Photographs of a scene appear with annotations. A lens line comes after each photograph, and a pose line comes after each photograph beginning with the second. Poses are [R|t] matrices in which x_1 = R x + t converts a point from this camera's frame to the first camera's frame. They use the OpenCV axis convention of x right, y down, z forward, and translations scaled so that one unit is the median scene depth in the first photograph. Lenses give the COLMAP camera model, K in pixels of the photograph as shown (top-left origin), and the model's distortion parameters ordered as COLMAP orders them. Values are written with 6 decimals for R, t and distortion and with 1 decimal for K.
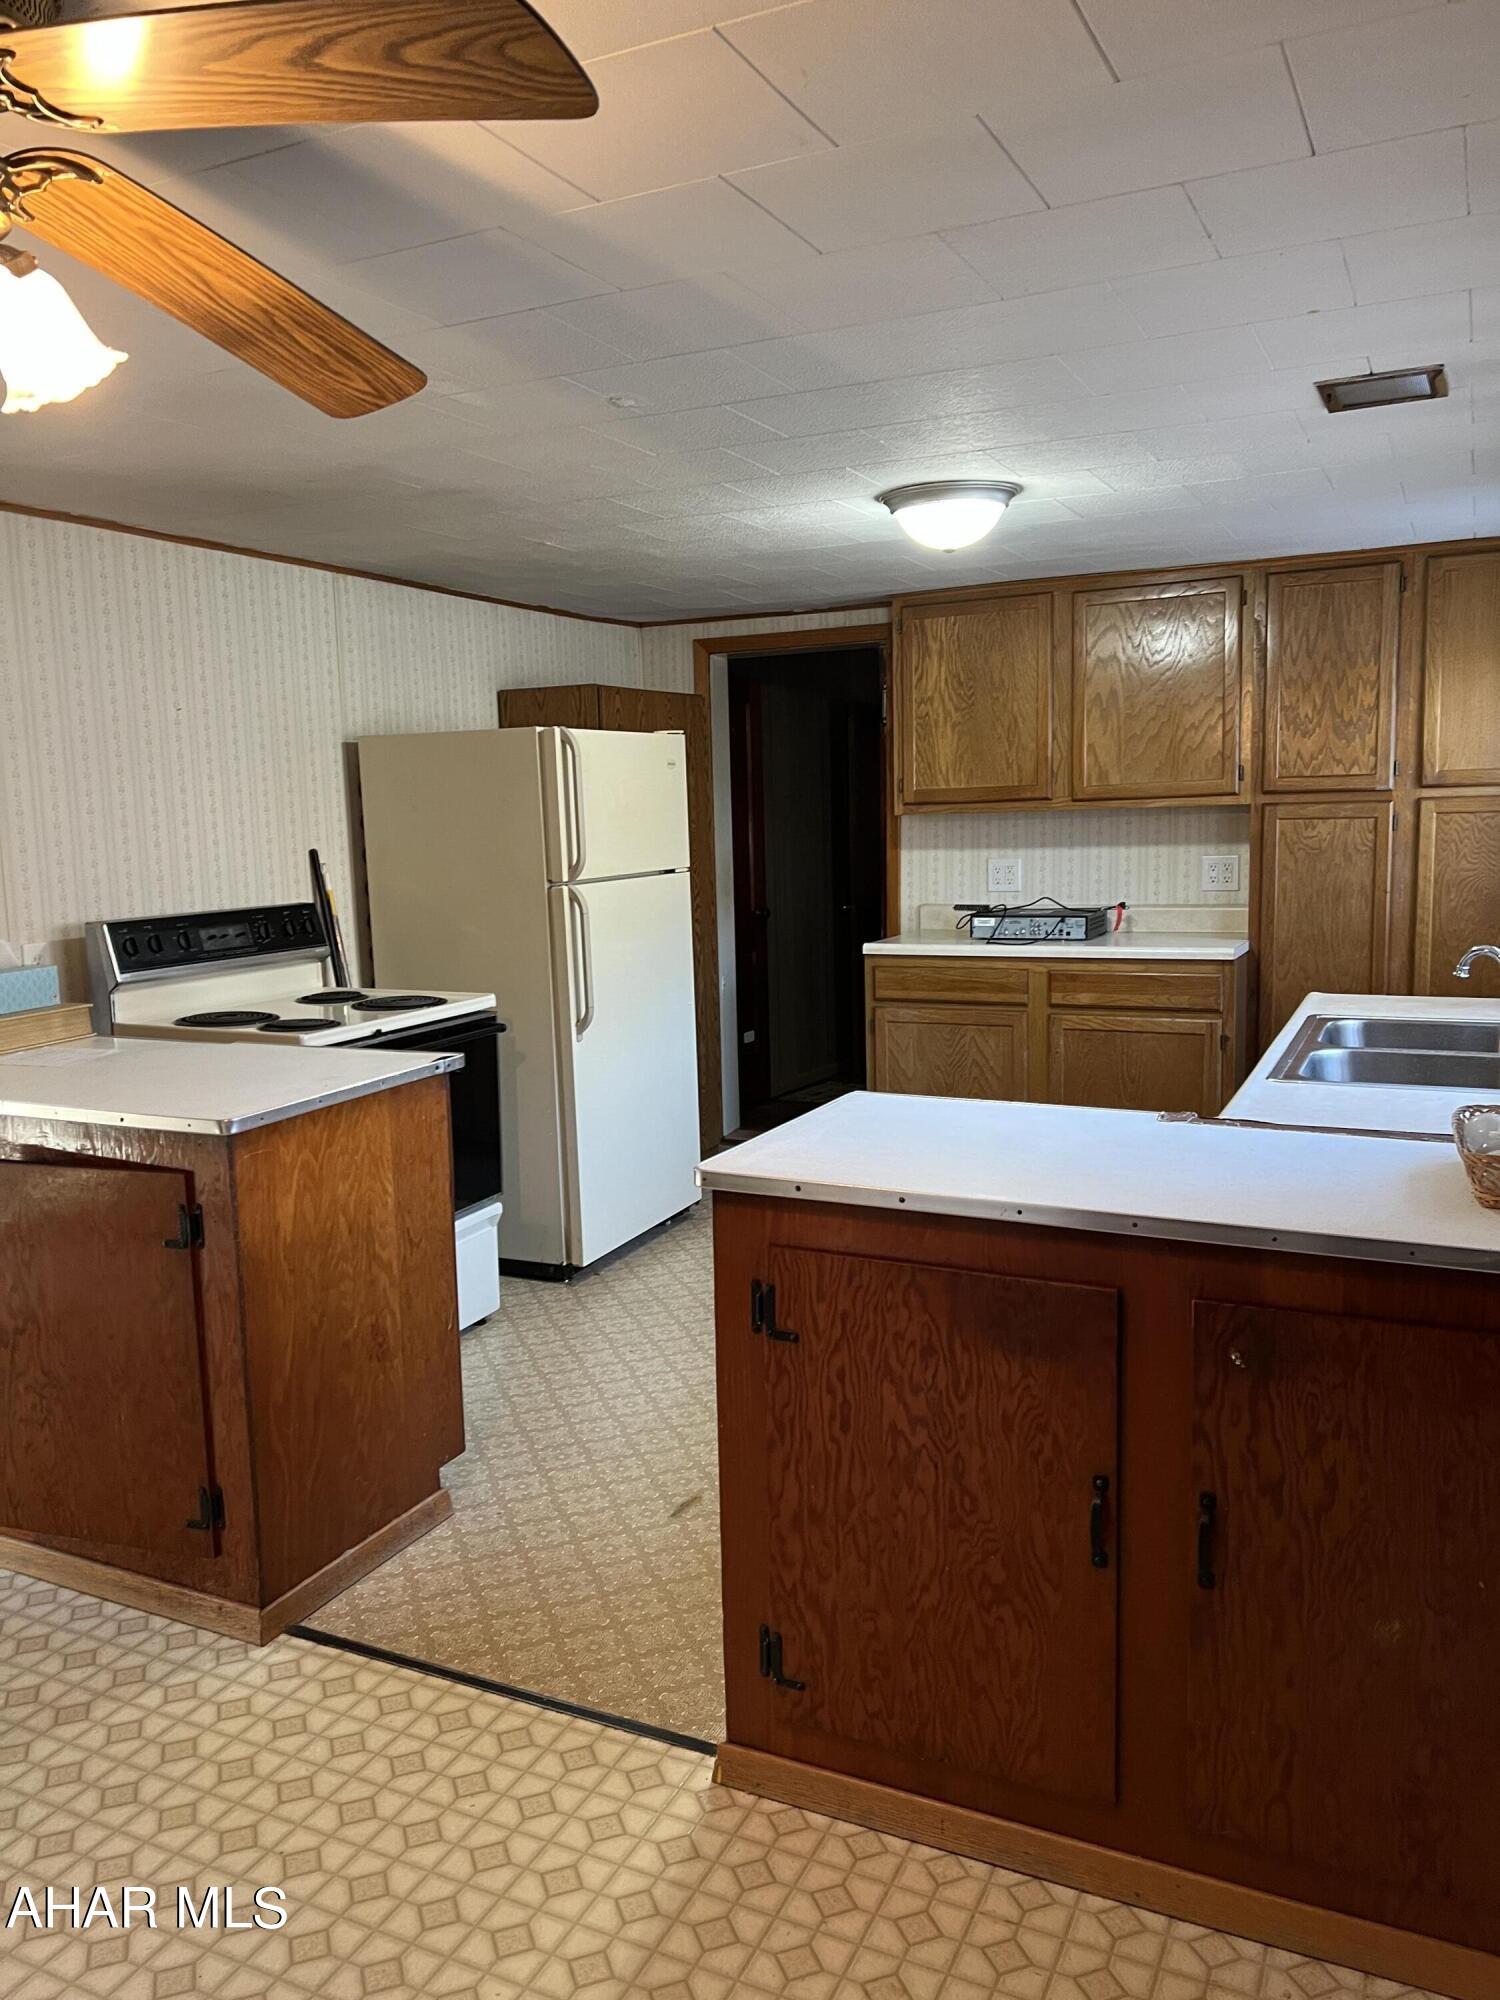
lens RADIAL K [[1503.1, 0, 750.0], [0, 1503.1, 1000.0], [0, 0, 1]] dist [0.027945, -0.003148]
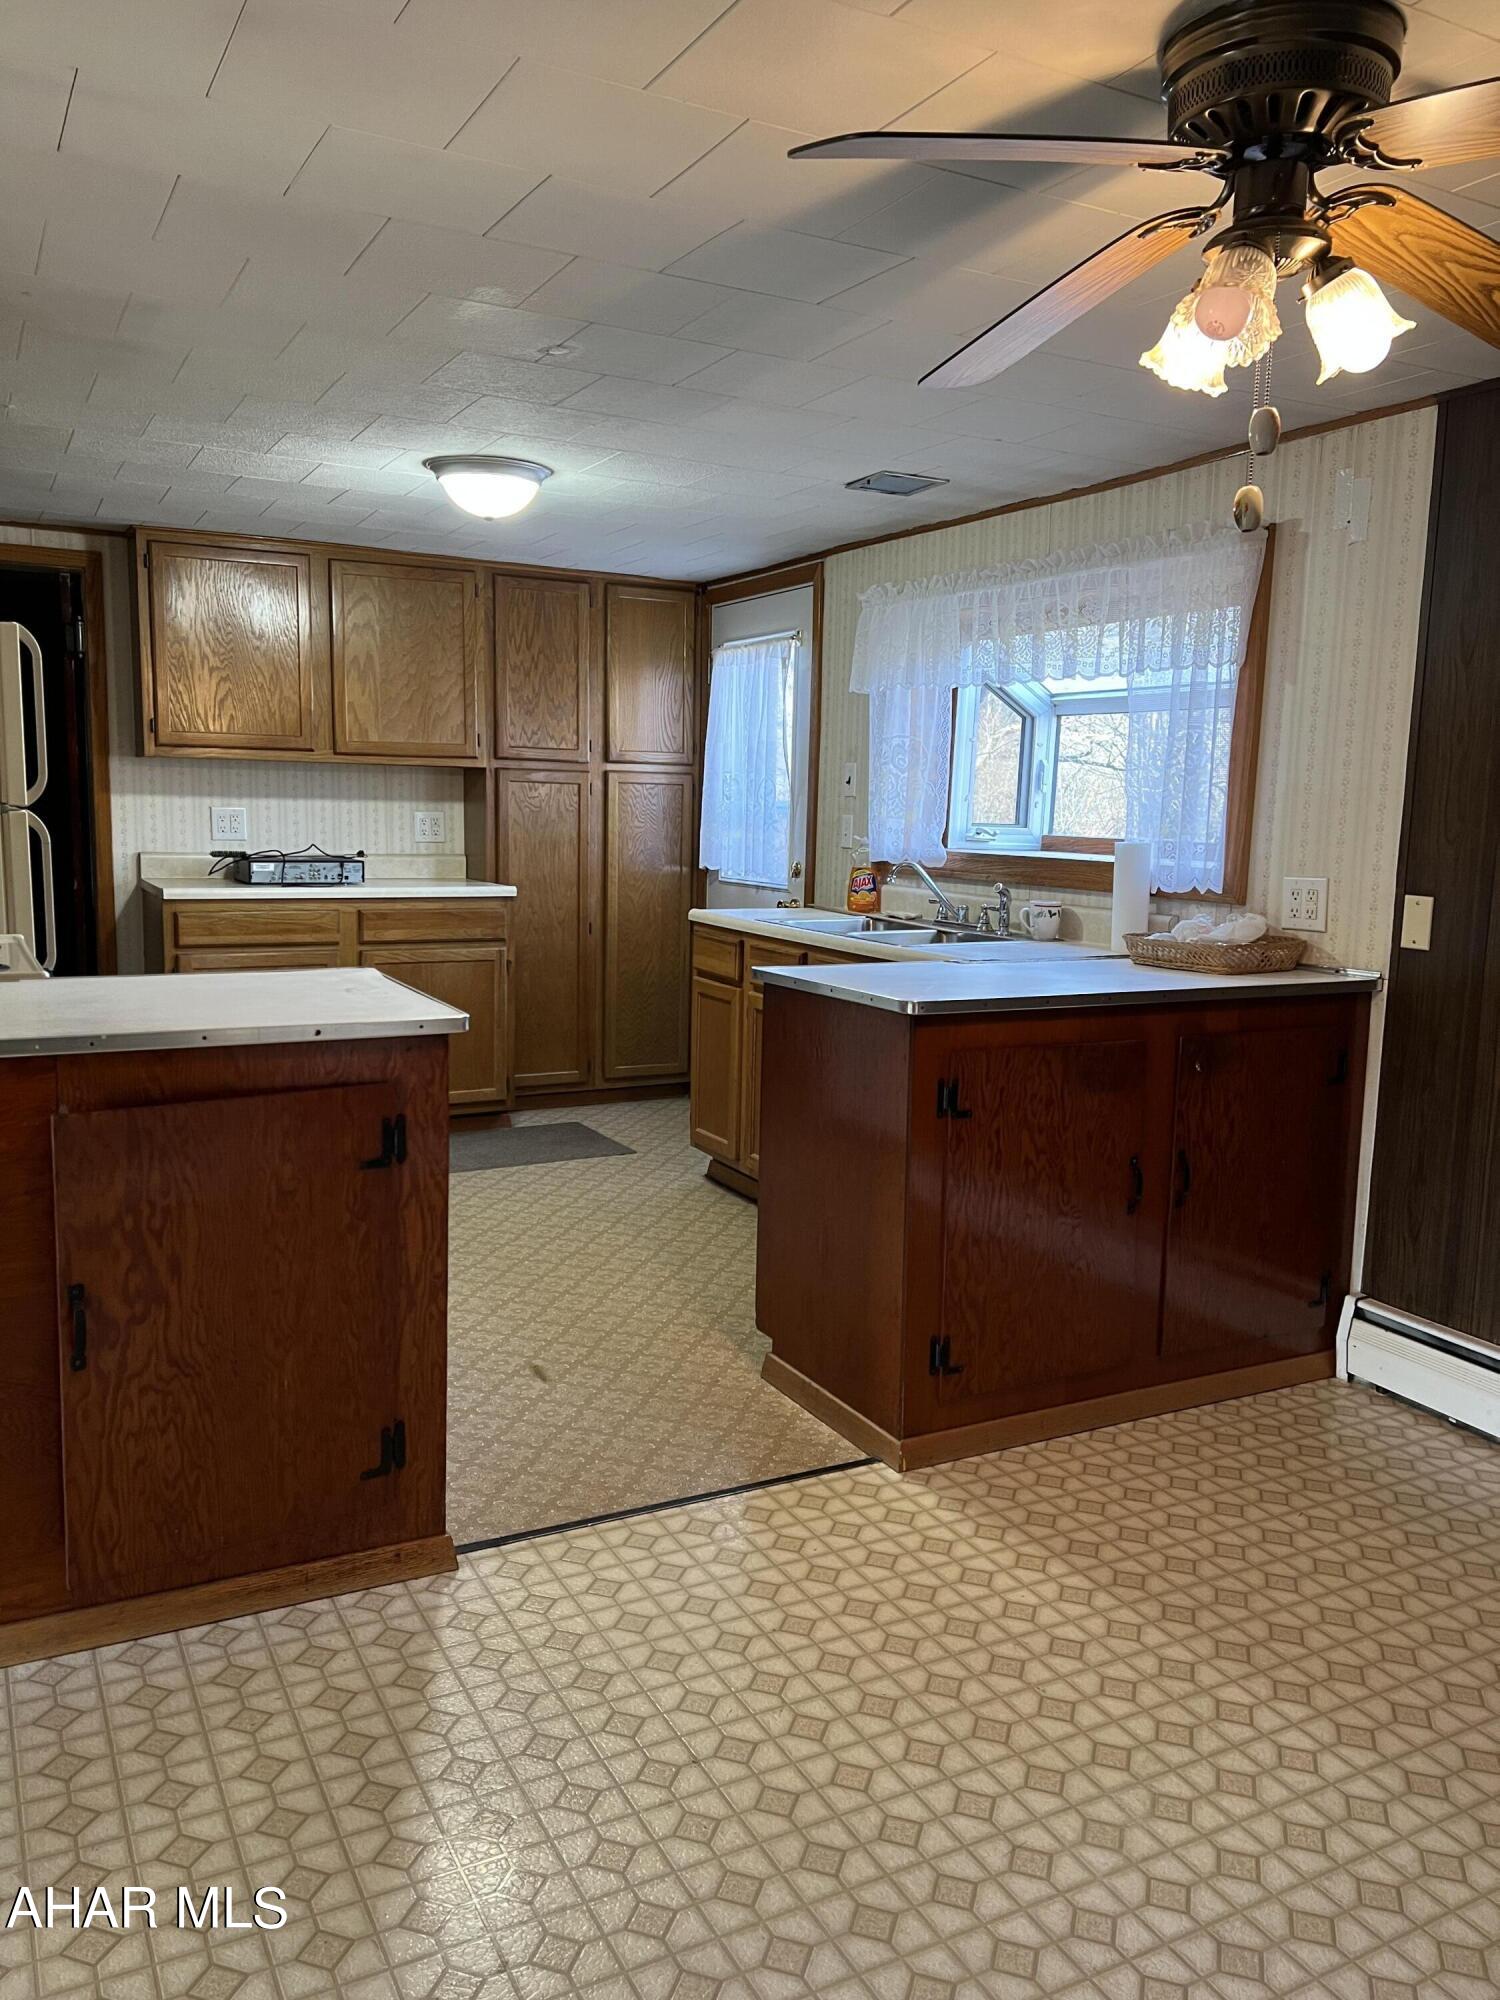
lens RADIAL K [[1496.6, 0, 734.4], [0, 1496.6, 1001.1], [0, 0, 1]] dist [0.138331, -0.220784]
pose [[0.586189, -0.066451, 0.807445, -0.918603], [0.064521, 0.997294, 0.035234, 0.042845], [-0.807601, 0.031444, 0.588890, 0.264127]]
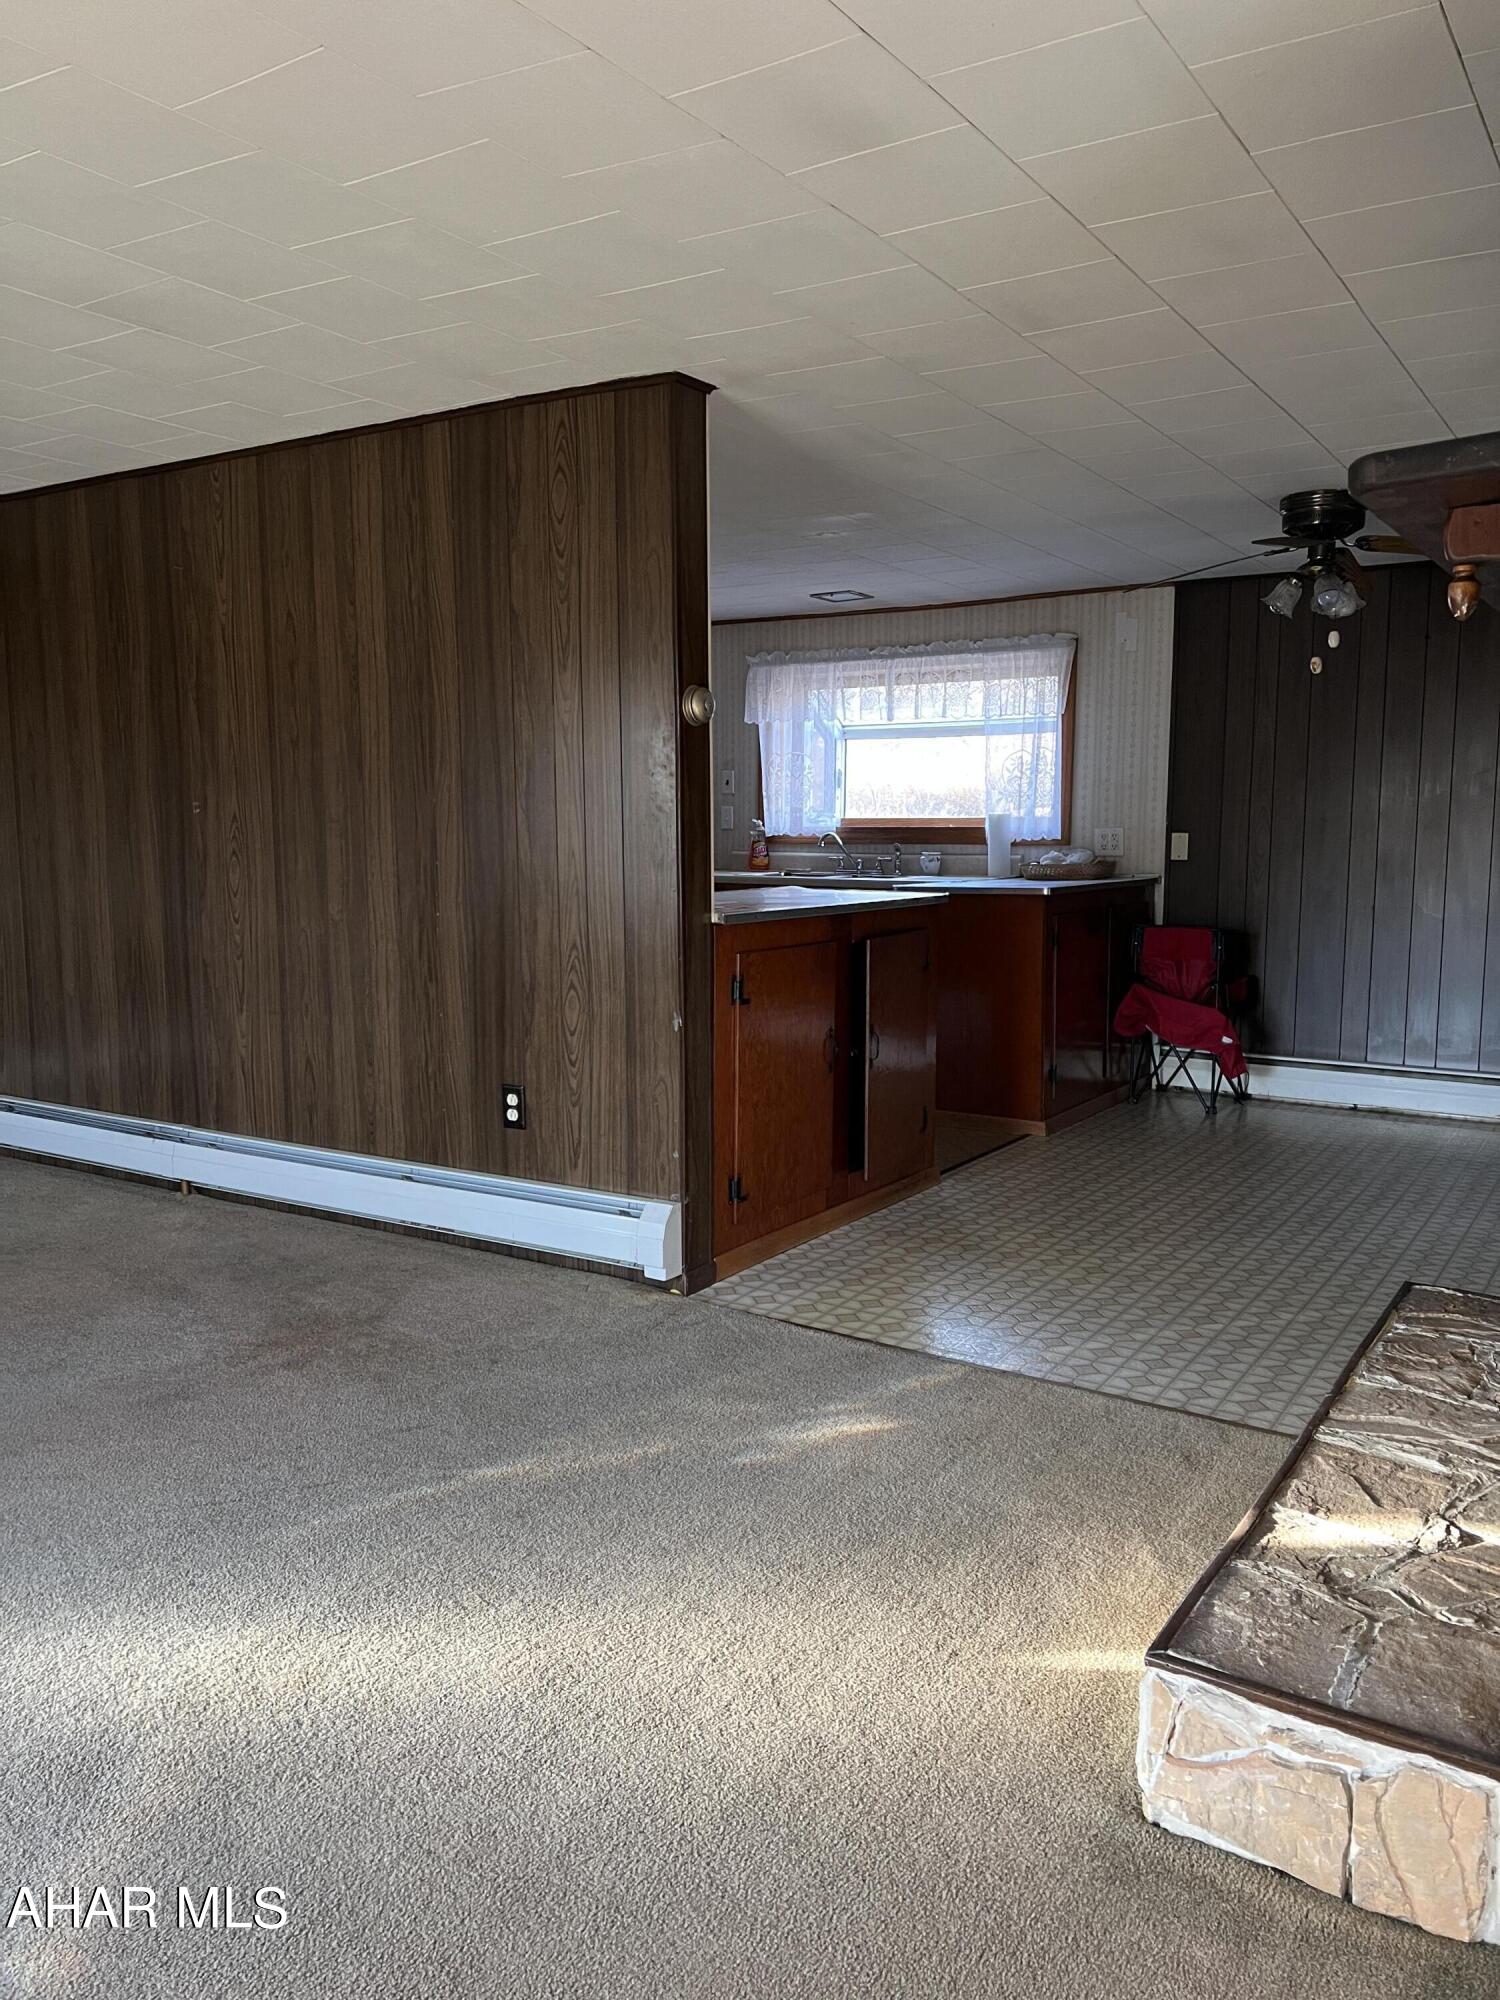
lens RADIAL K [[1496.6, 0, 734.4], [0, 1496.6, 1001.1], [0, 0, 1]] dist [0.138331, -0.220784]
pose [[0.122631, -0.094315, 0.987961, -1.913627], [0.126091, 0.988888, 0.078752, 0.025435], [-0.984410, 0.114916, 0.133161, 0.841365]]
